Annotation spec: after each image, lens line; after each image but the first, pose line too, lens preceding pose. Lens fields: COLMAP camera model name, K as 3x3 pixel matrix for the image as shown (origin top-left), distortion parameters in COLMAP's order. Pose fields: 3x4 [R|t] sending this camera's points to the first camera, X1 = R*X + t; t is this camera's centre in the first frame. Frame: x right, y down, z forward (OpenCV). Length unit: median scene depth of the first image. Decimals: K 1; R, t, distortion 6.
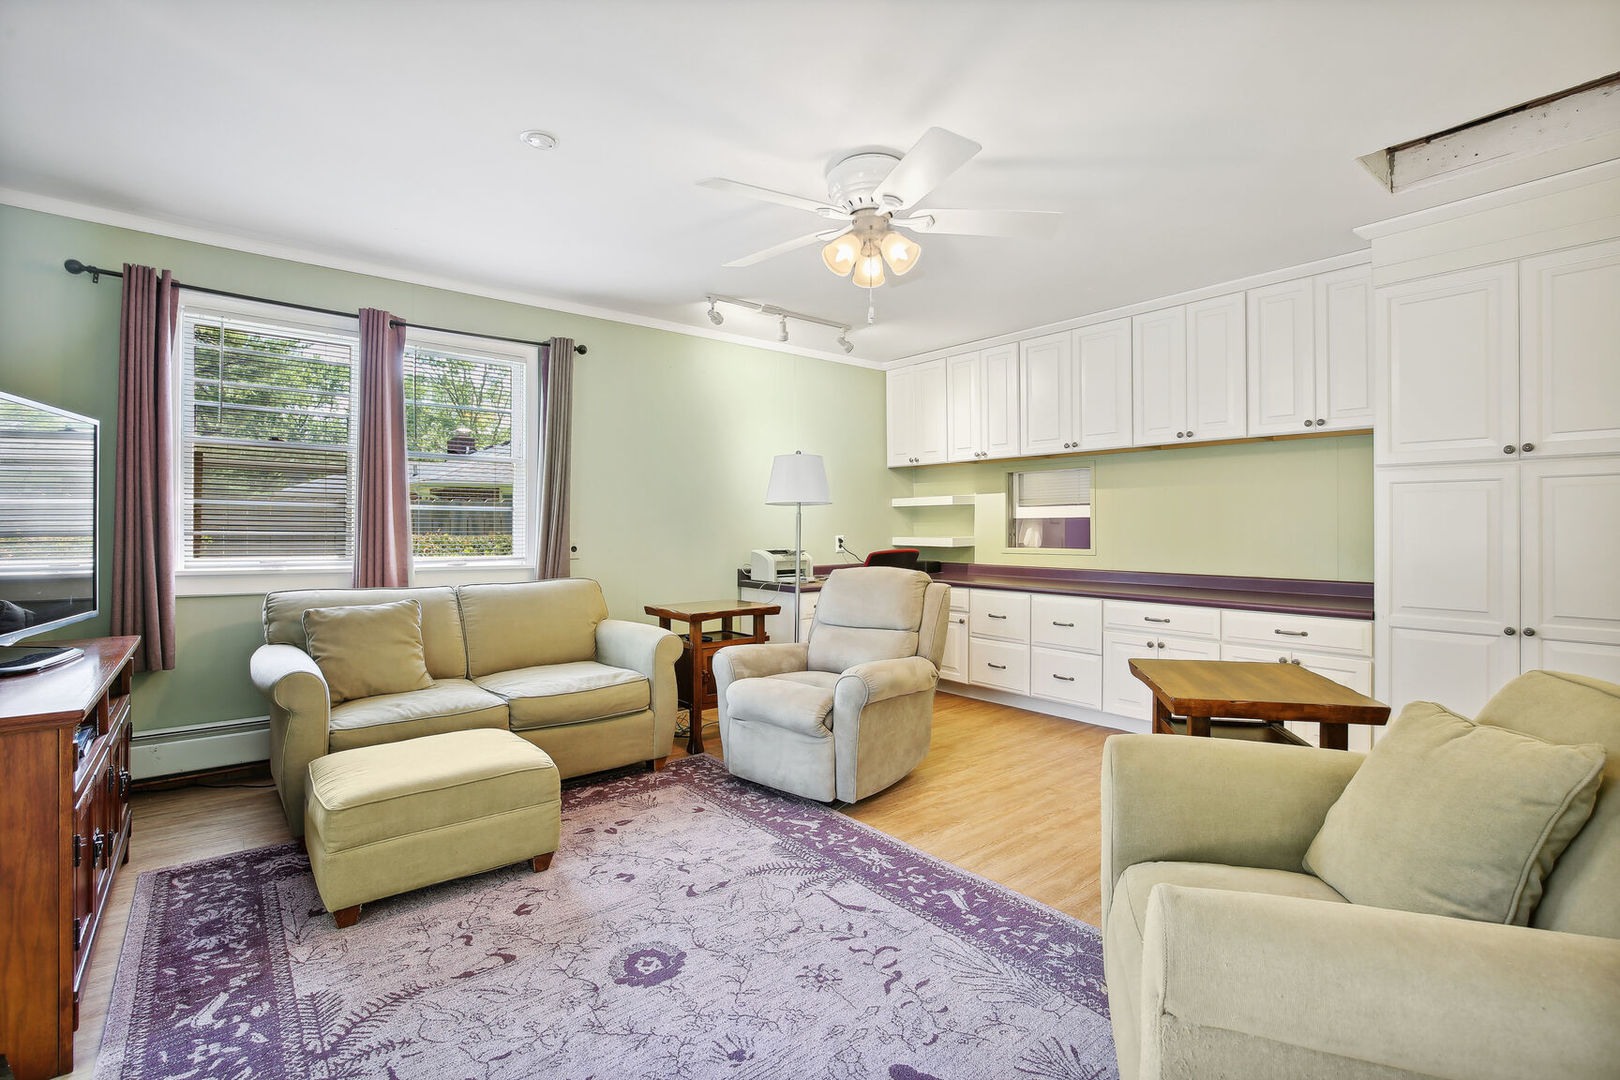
lens RADIAL K [[747.4, 0, 806.7], [0, 747.4, 529.8], [0, 0, 1]] dist [-0.026948, -0.000522]
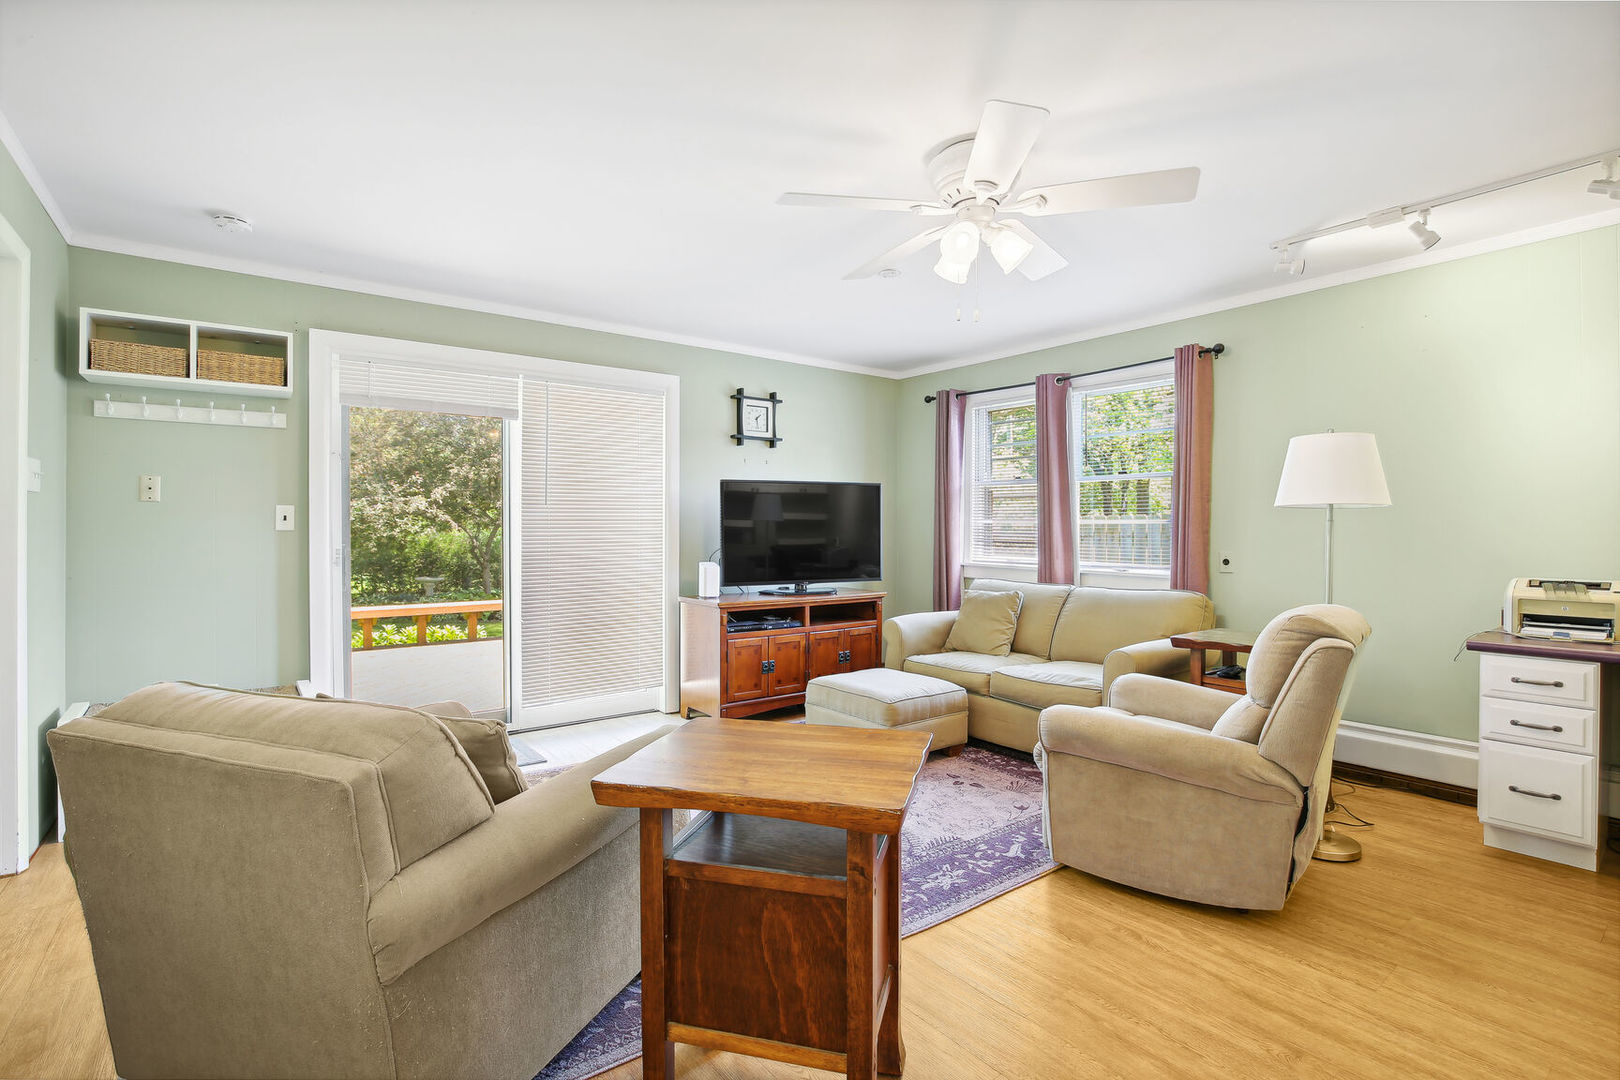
lens RADIAL K [[747.4, 0, 808.5], [0, 747.4, 531.9], [0, 0, 1]] dist [-0.026948, -0.000522]
pose [[-0.042347, -0.004823, -0.999091, 0.847822], [-0.009012, 0.999950, -0.004445, -0.004266], [0.999062, 0.008816, -0.042388, 0.686865]]
